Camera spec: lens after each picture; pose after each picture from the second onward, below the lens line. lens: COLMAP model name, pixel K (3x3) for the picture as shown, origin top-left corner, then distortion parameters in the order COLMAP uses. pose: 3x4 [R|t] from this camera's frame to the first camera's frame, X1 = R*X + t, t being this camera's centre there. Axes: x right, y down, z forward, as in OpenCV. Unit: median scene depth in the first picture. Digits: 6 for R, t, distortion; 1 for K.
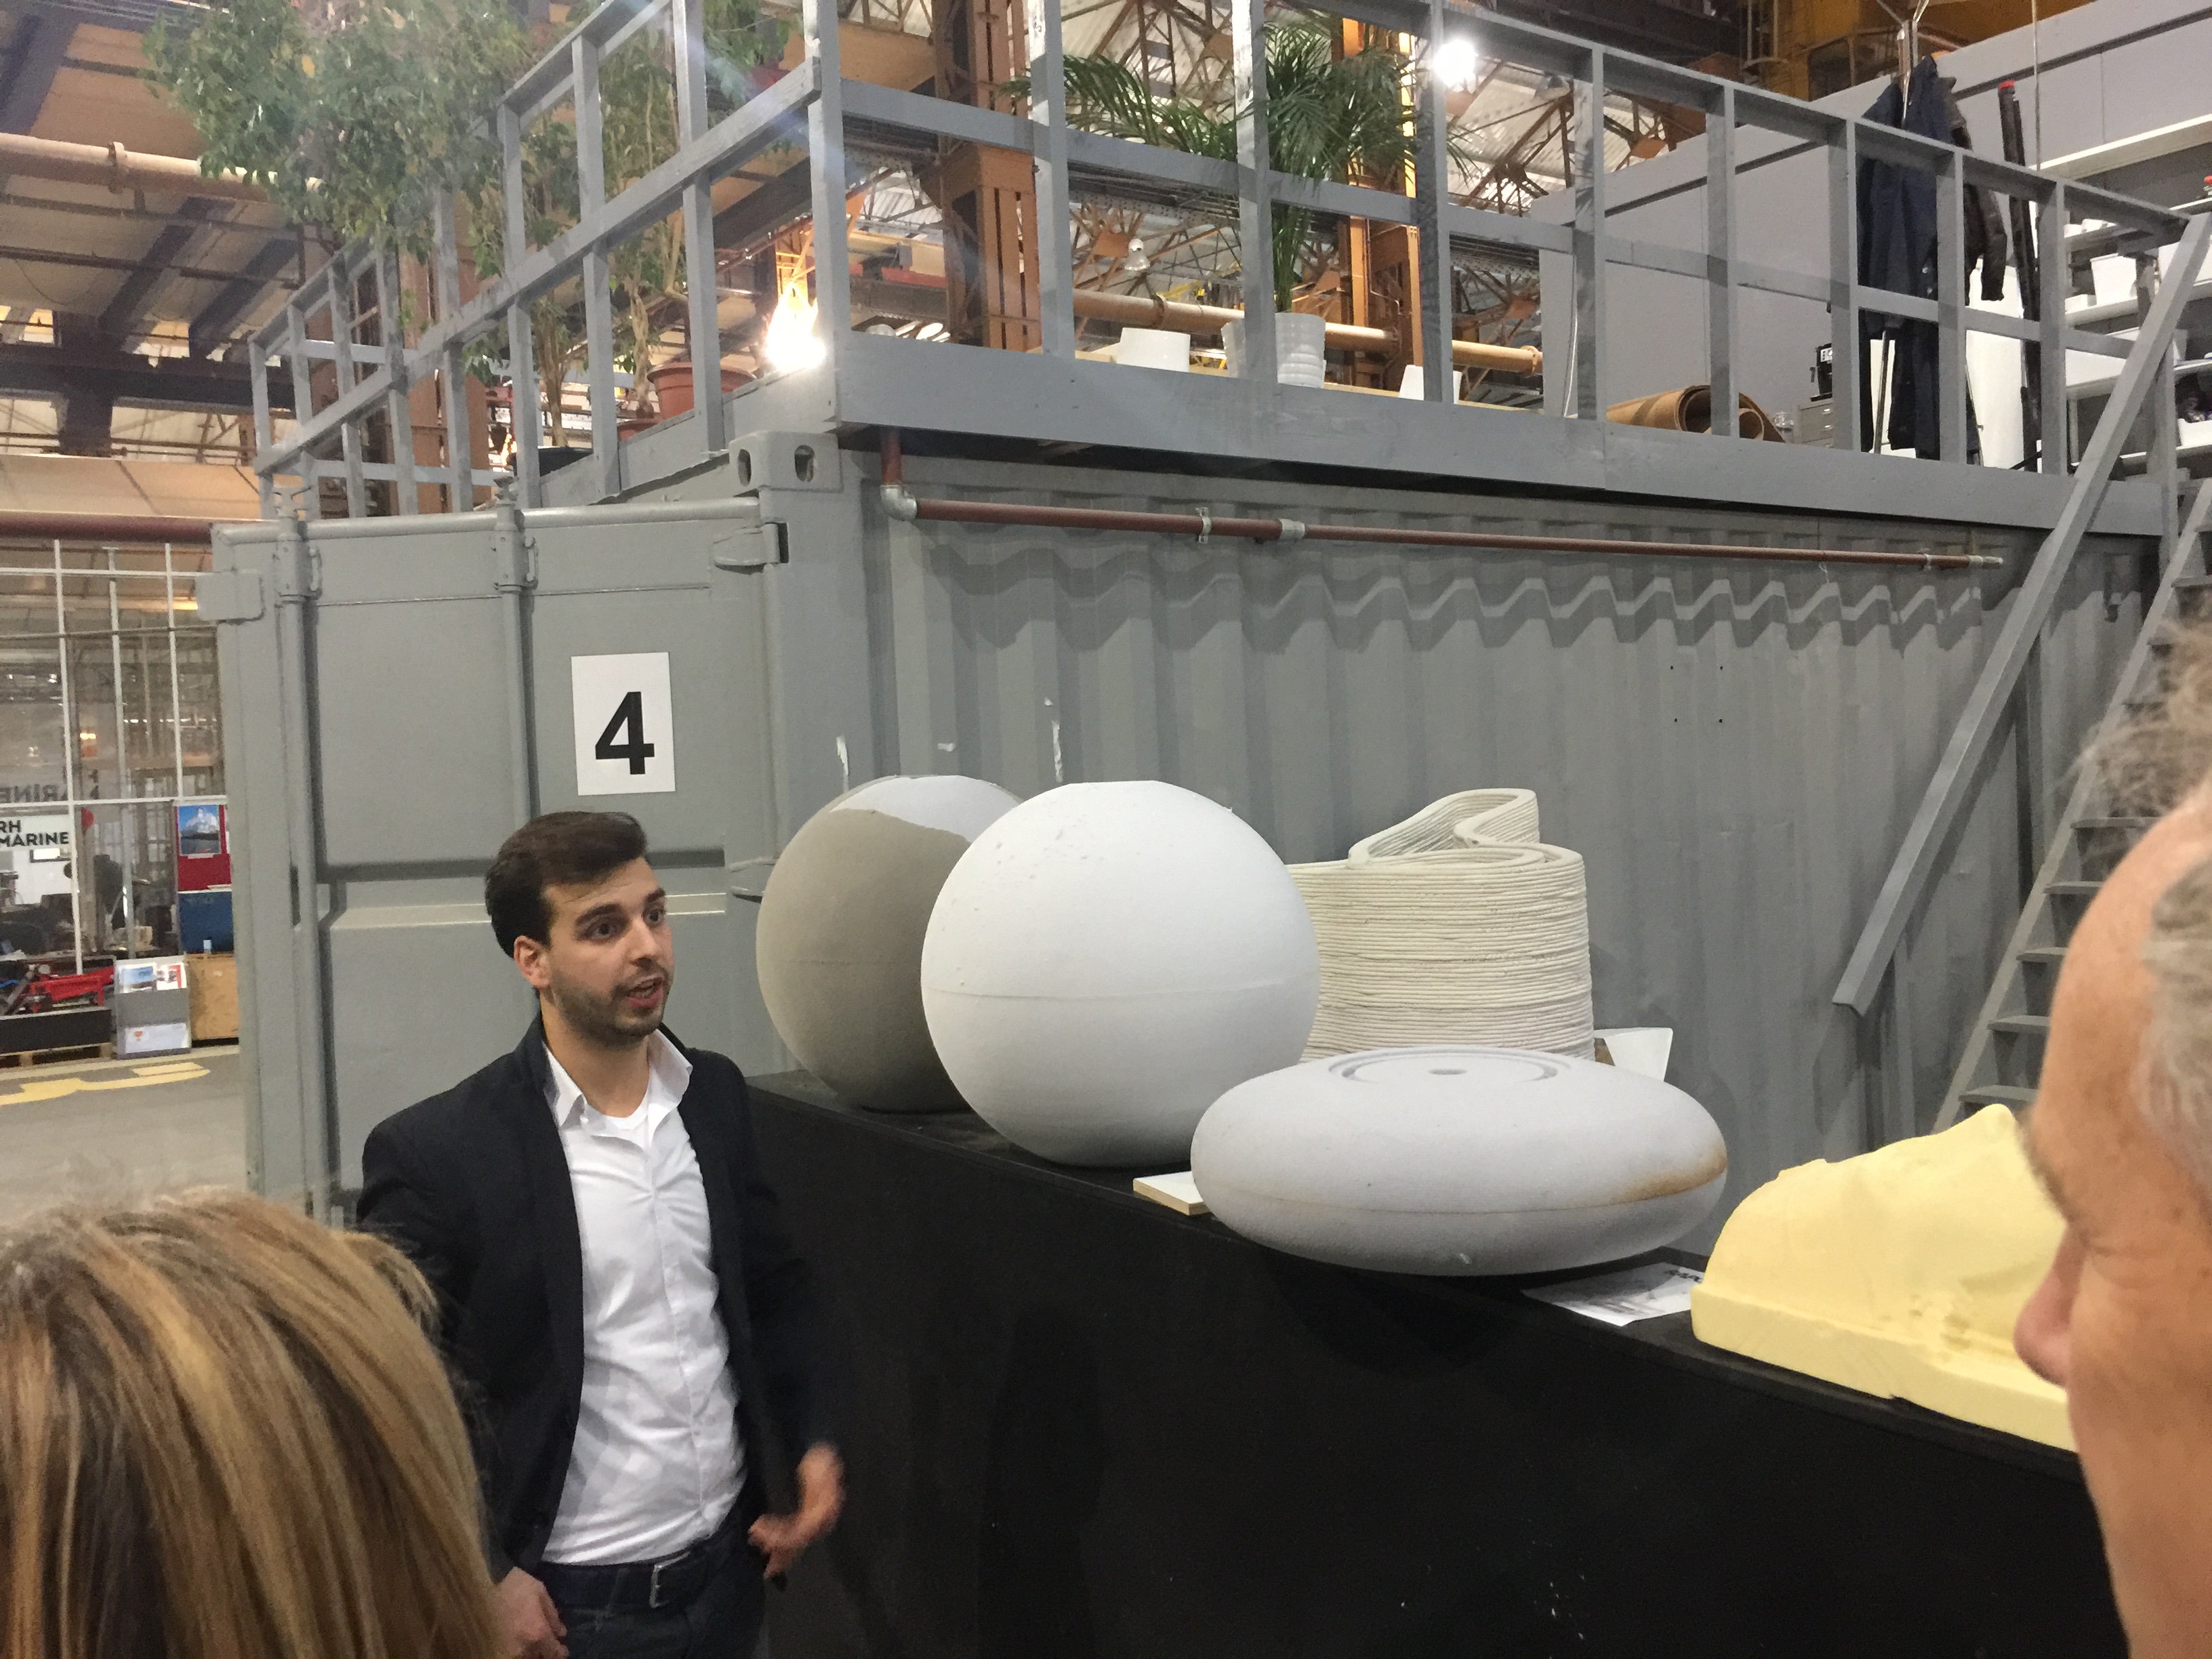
lens RADIAL K [[1914.7, 0, 1106.0], [0, 1914.7, 829.5], [0, 0, 1]] dist [-0.000704, -0.000260]
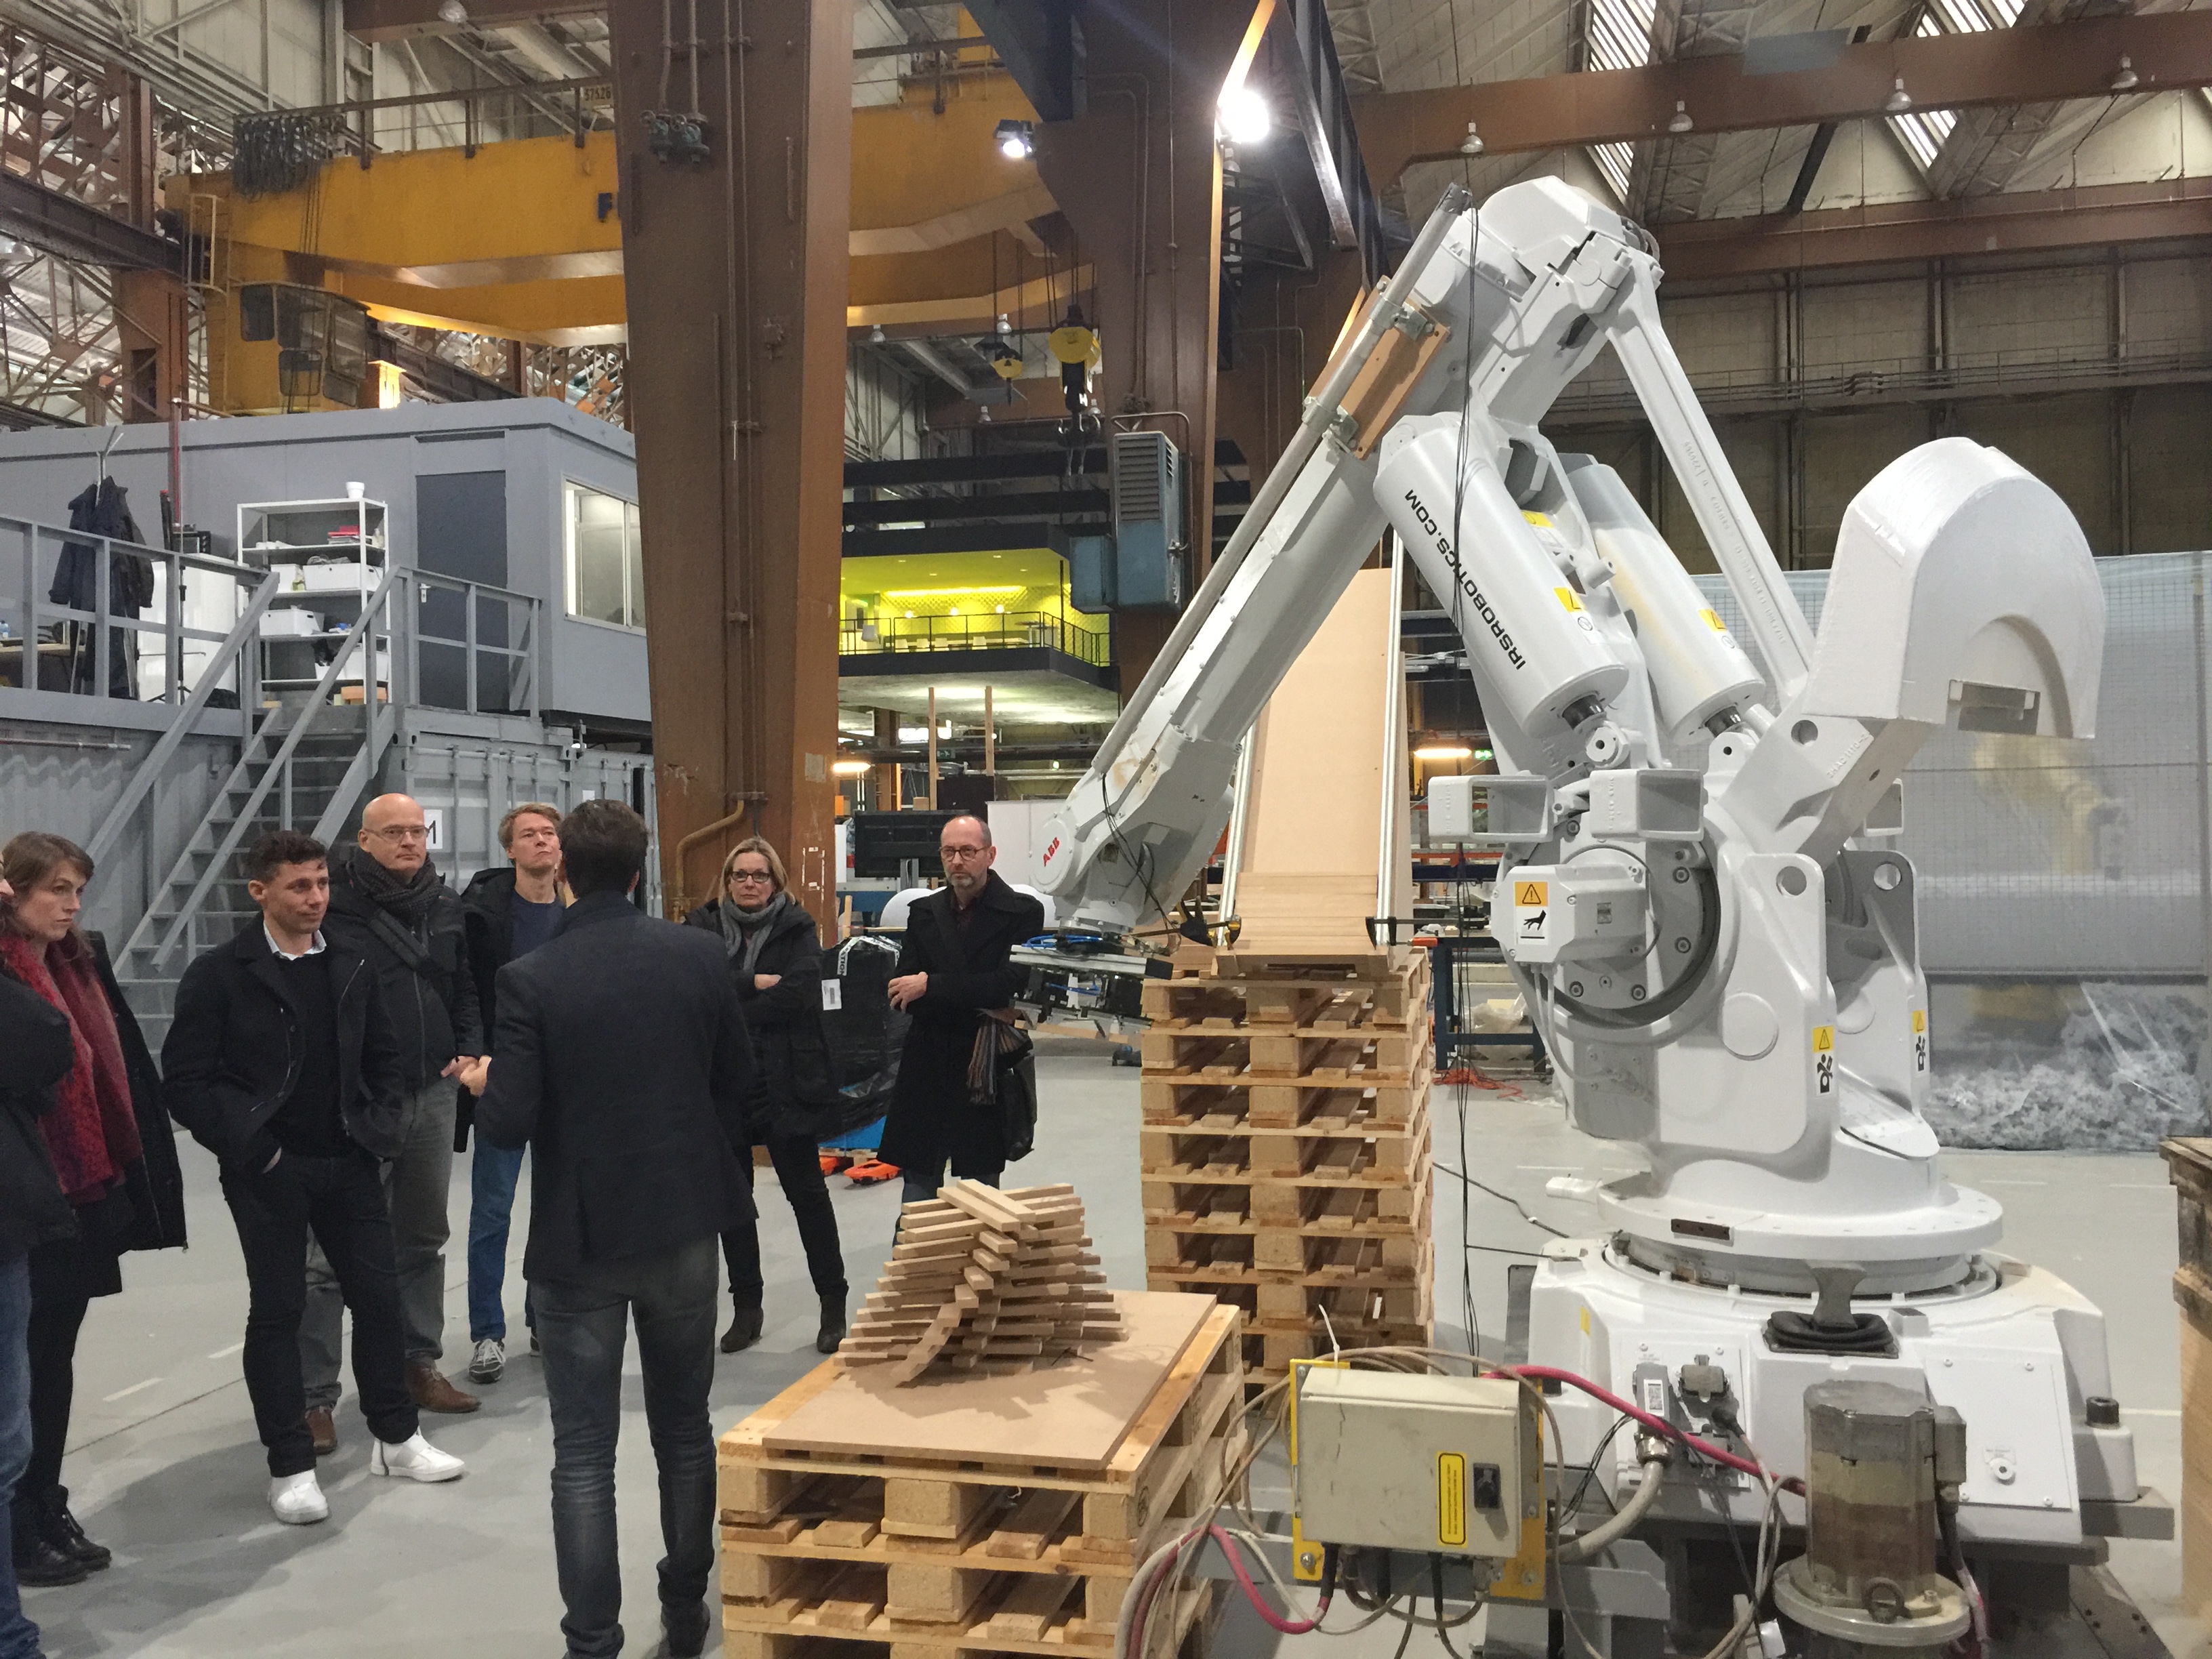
lens RADIAL K [[1860.7, 0, 1106.0], [0, 1860.7, 829.5], [0, 0, 1]] dist [0.007352, 0.008571]
pose [[0.742713, 0.032032, 0.668843, -0.062254], [0.003641, 0.998647, -0.051869, 0.044039], [-0.669600, 0.040959, 0.741592, -1.012051]]
